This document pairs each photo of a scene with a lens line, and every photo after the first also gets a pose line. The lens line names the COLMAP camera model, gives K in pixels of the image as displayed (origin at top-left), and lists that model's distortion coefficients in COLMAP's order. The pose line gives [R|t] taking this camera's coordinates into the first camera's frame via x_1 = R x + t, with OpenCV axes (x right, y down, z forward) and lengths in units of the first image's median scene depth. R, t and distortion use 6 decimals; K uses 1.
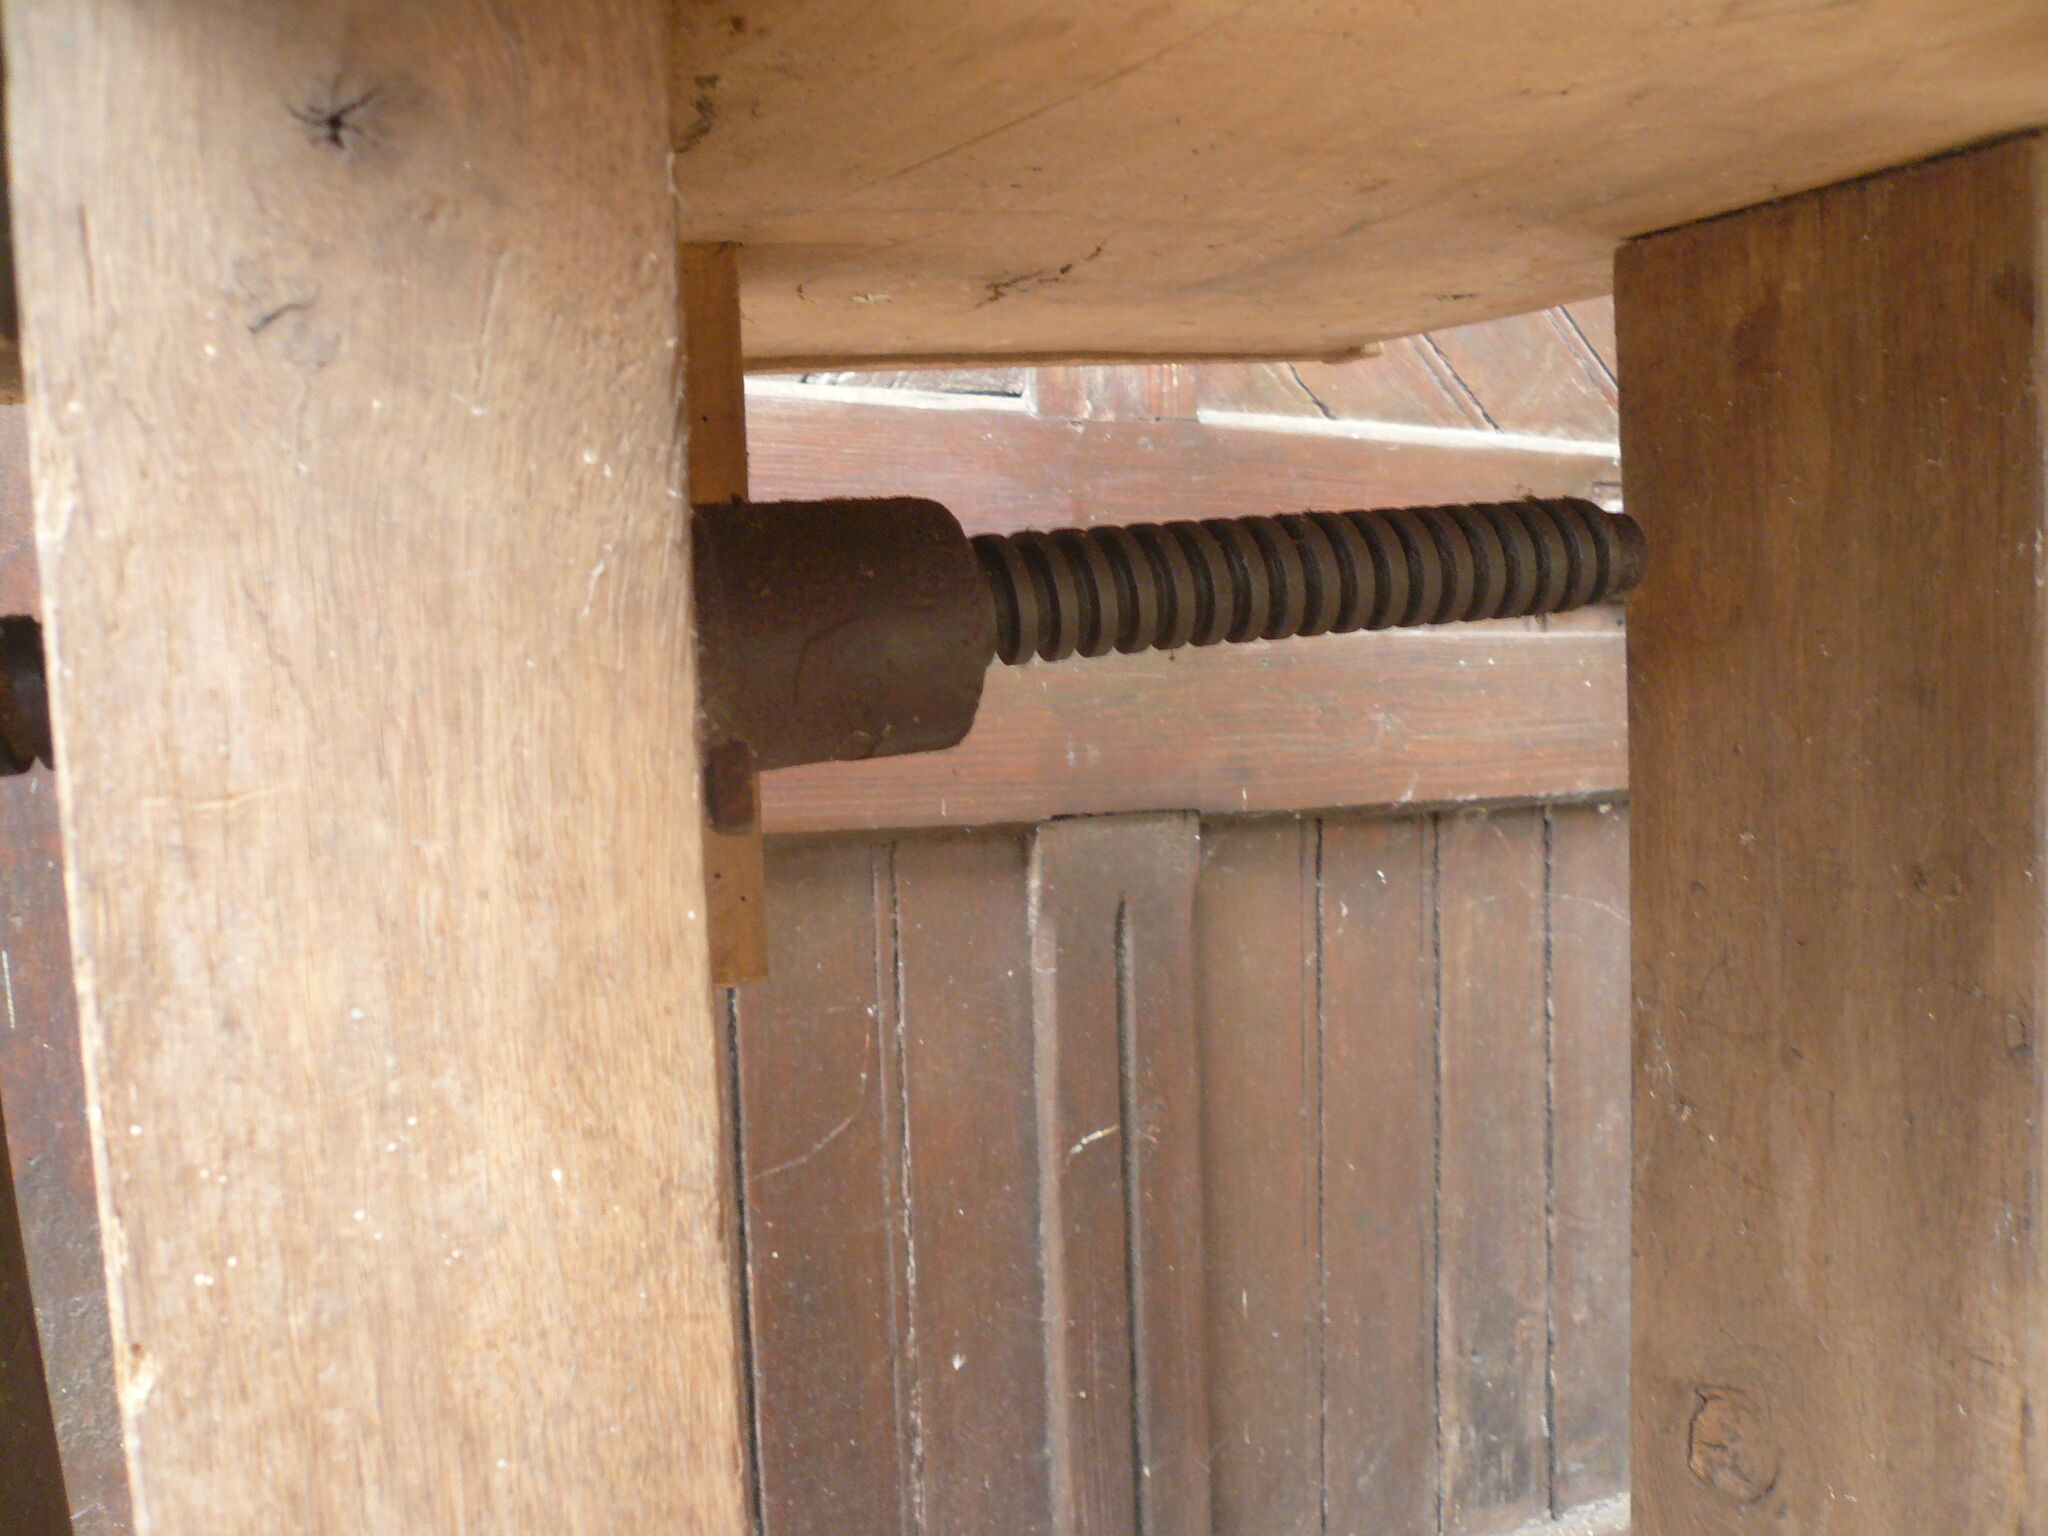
lens RADIAL K [[1704.4, 0, 1037.1], [0, 1704.4, 761.2], [0, 0, 1]] dist [-0.096773, 0.058423]
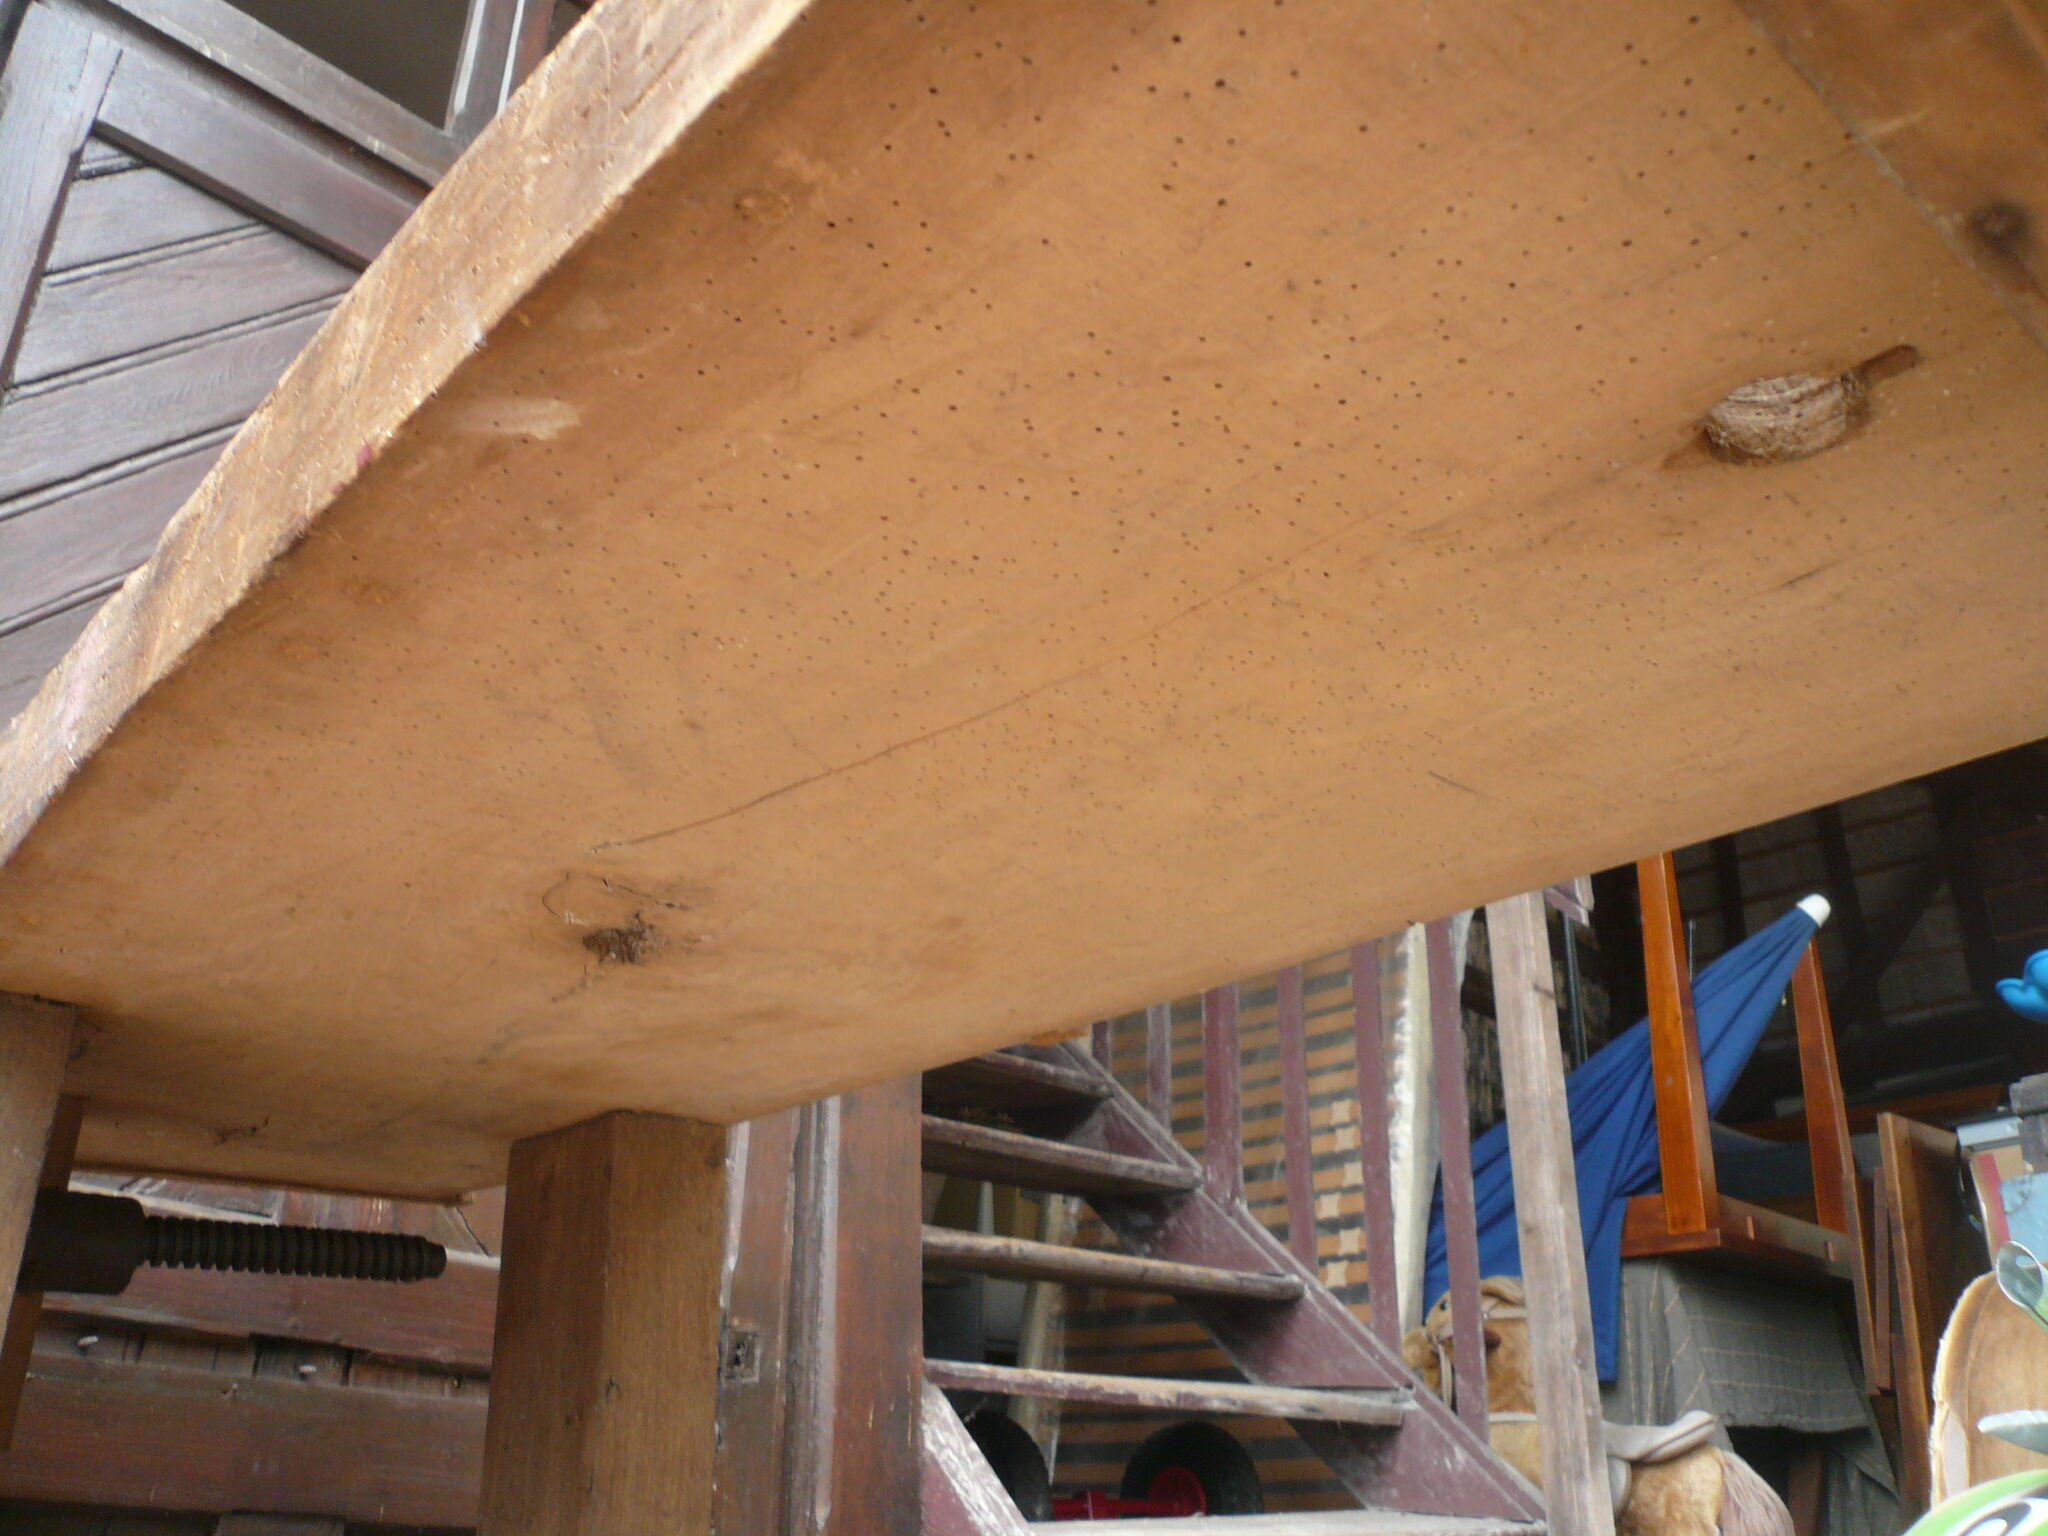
lens RADIAL K [[1704.4, 0, 1037.1], [0, 1704.4, 761.2], [0, 0, 1]] dist [-0.096773, 0.058423]
pose [[0.941698, 0.167200, 0.291975, 0.232038], [0.004640, 0.861250, -0.508160, 0.341626], [-0.336428, 0.479888, 0.810261, -1.124554]]
